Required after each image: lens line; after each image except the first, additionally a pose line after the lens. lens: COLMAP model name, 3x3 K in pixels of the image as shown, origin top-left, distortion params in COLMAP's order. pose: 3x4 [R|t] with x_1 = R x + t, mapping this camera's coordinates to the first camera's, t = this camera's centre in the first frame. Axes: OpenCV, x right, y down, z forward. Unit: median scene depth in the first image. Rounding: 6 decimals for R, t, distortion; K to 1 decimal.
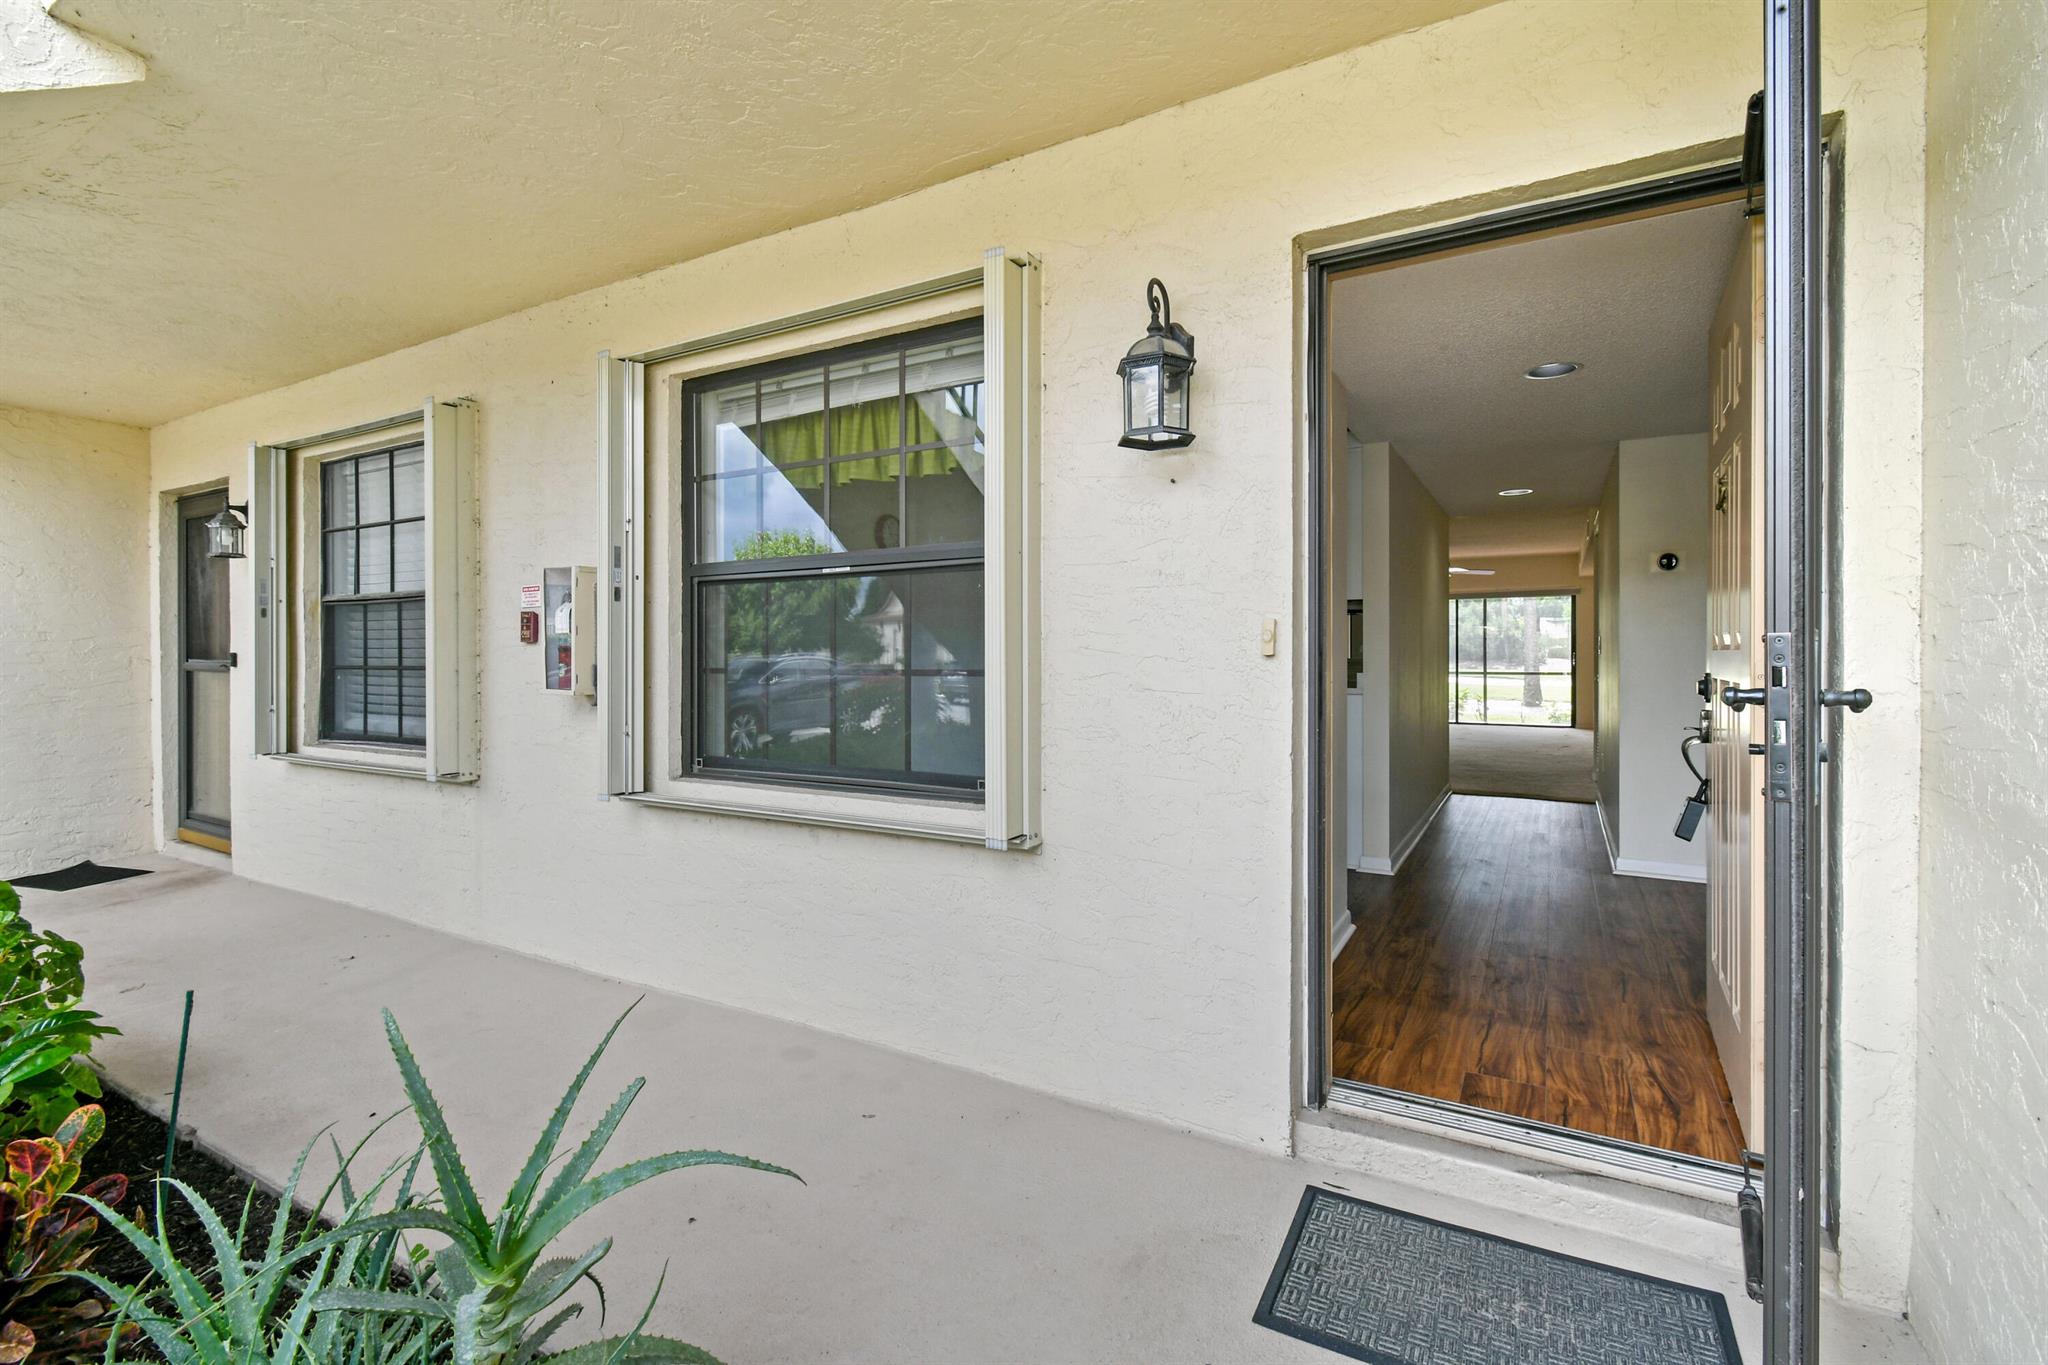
lens RADIAL K [[927.4, 0, 1027.2], [0, 927.4, 656.3], [0, 0, 1]] dist [0.001333, -0.000469]
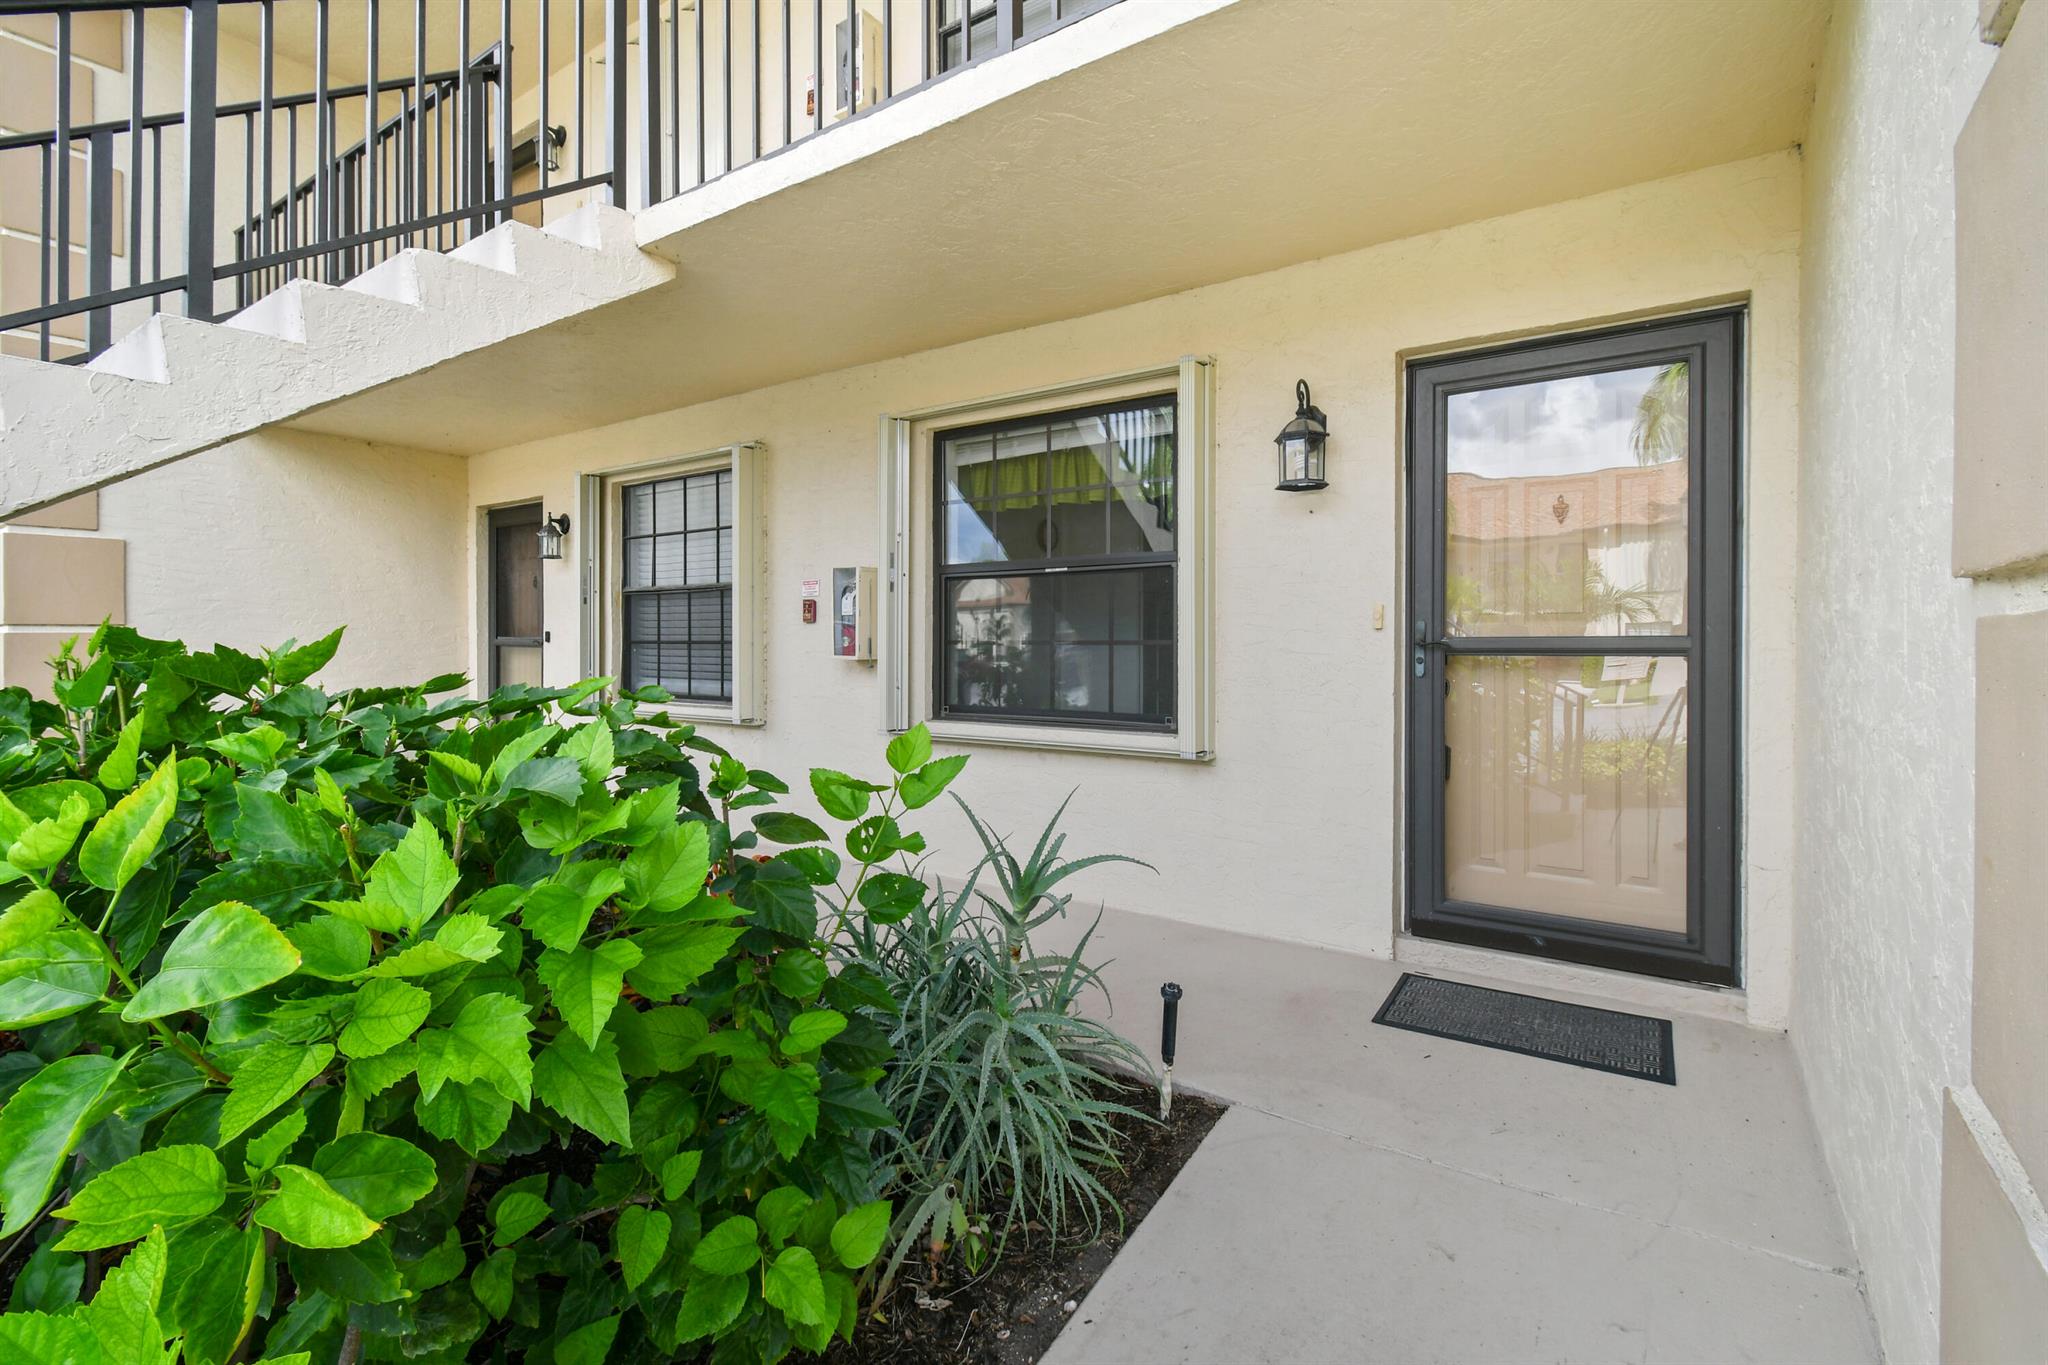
lens RADIAL K [[938.9, 0, 1009.7], [0, 938.9, 639.8], [0, 0, 1]] dist [0.003344, 0.000447]
pose [[0.994528, 0.005862, -0.104310, -0.115957], [-0.006762, 0.999943, -0.008275, 0.022798], [0.104256, 0.008935, 0.994510, -0.382483]]
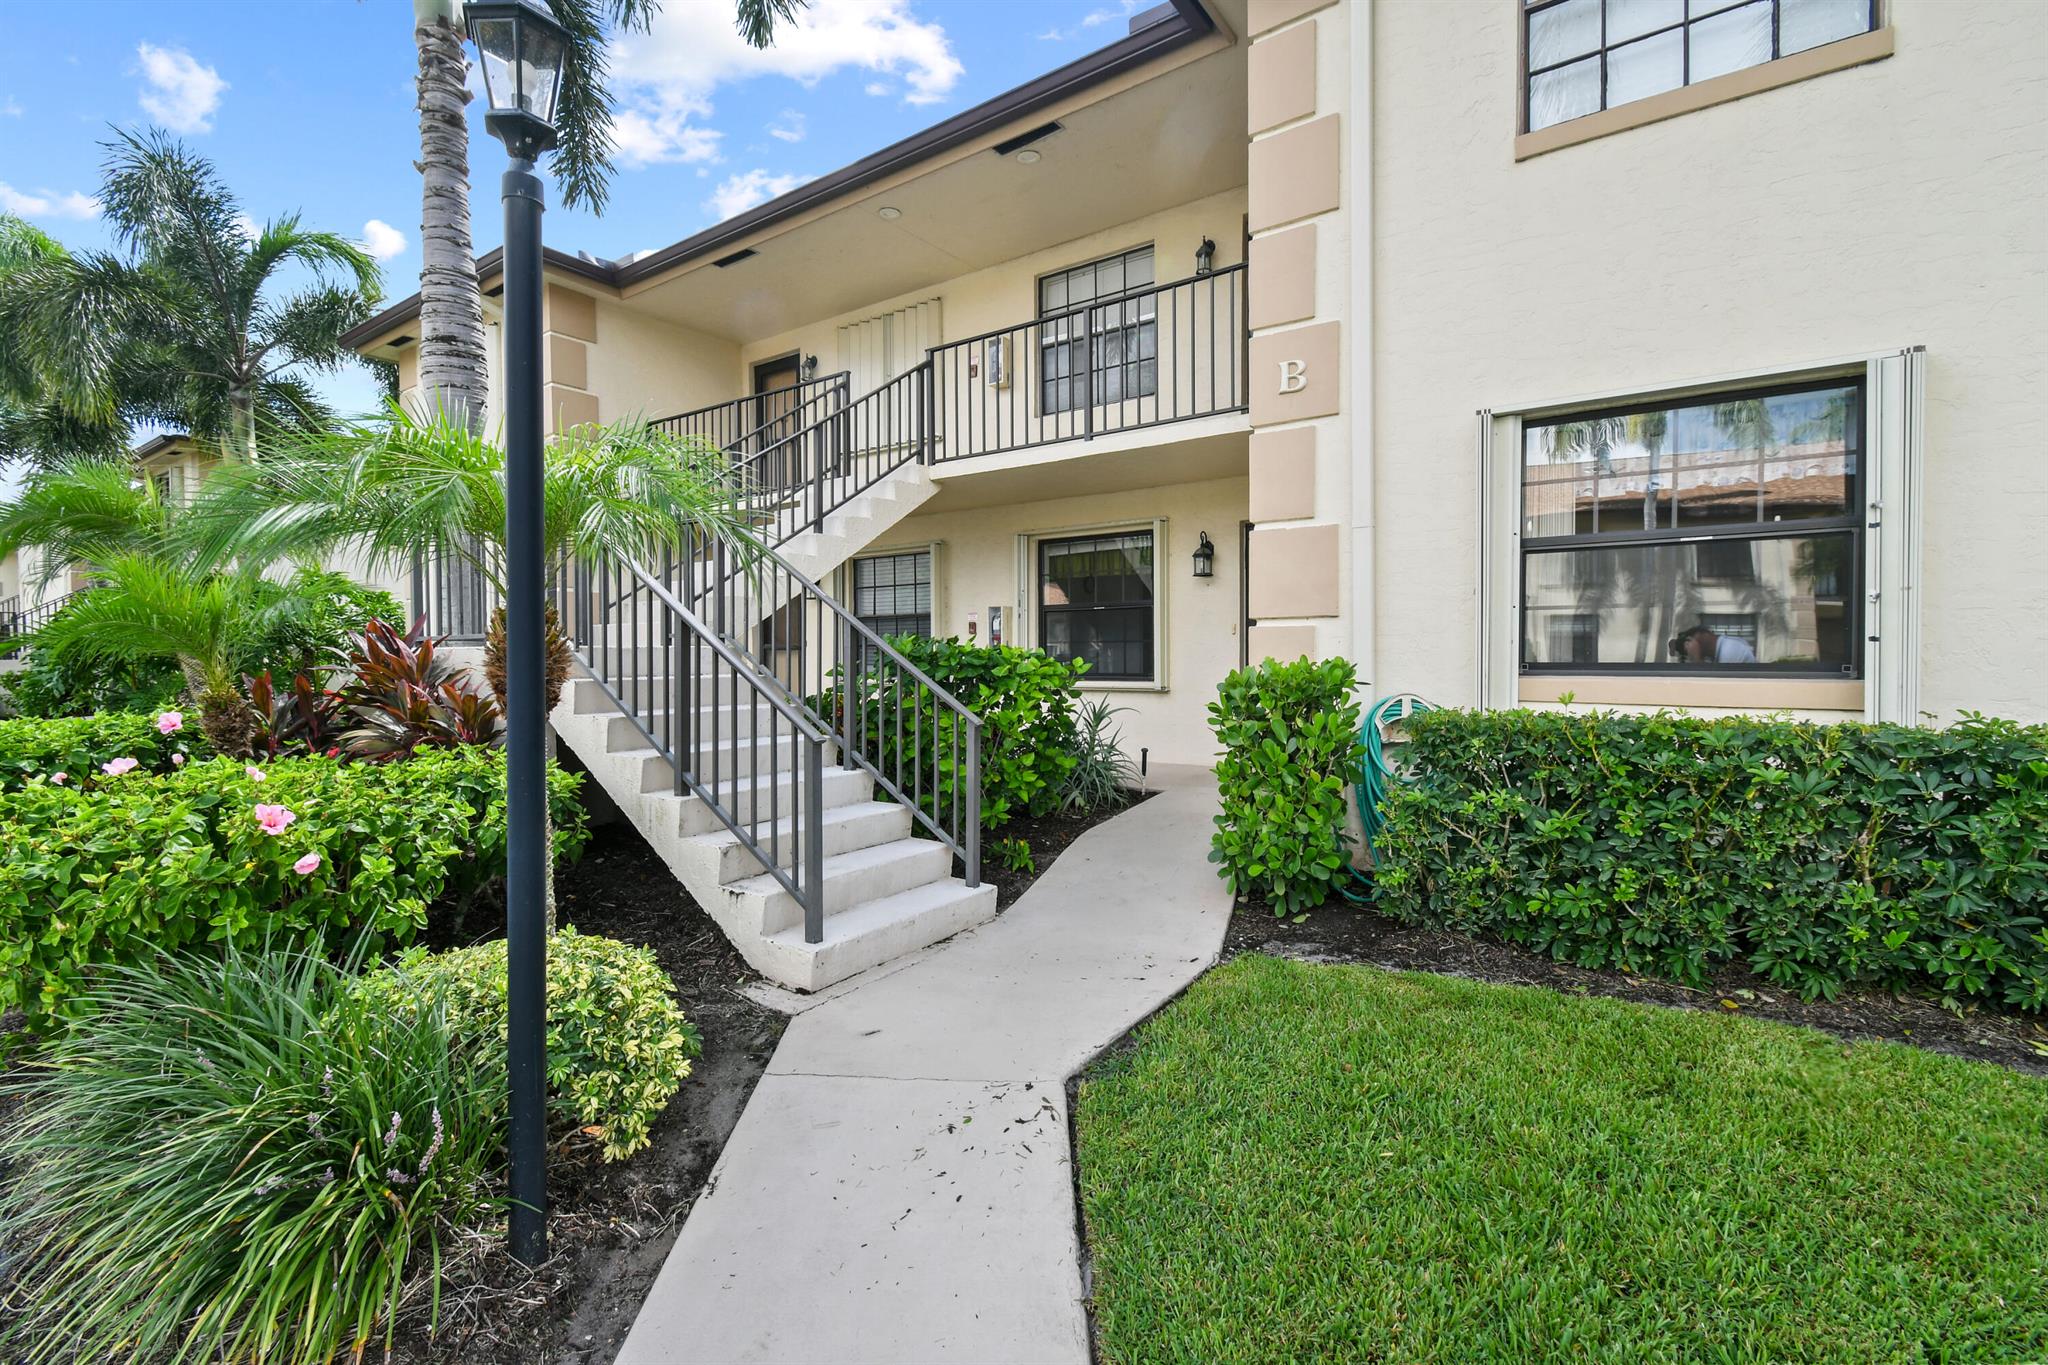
lens RADIAL K [[927.4, 0, 1027.2], [0, 927.4, 656.3], [0, 0, 1]] dist [0.001333, -0.000469]
pose [[0.994035, -0.001874, -0.109044, -0.100228], [0.002245, 0.999992, 0.003284, 0.048172], [0.109037, -0.003509, 0.994031, -1.870592]]
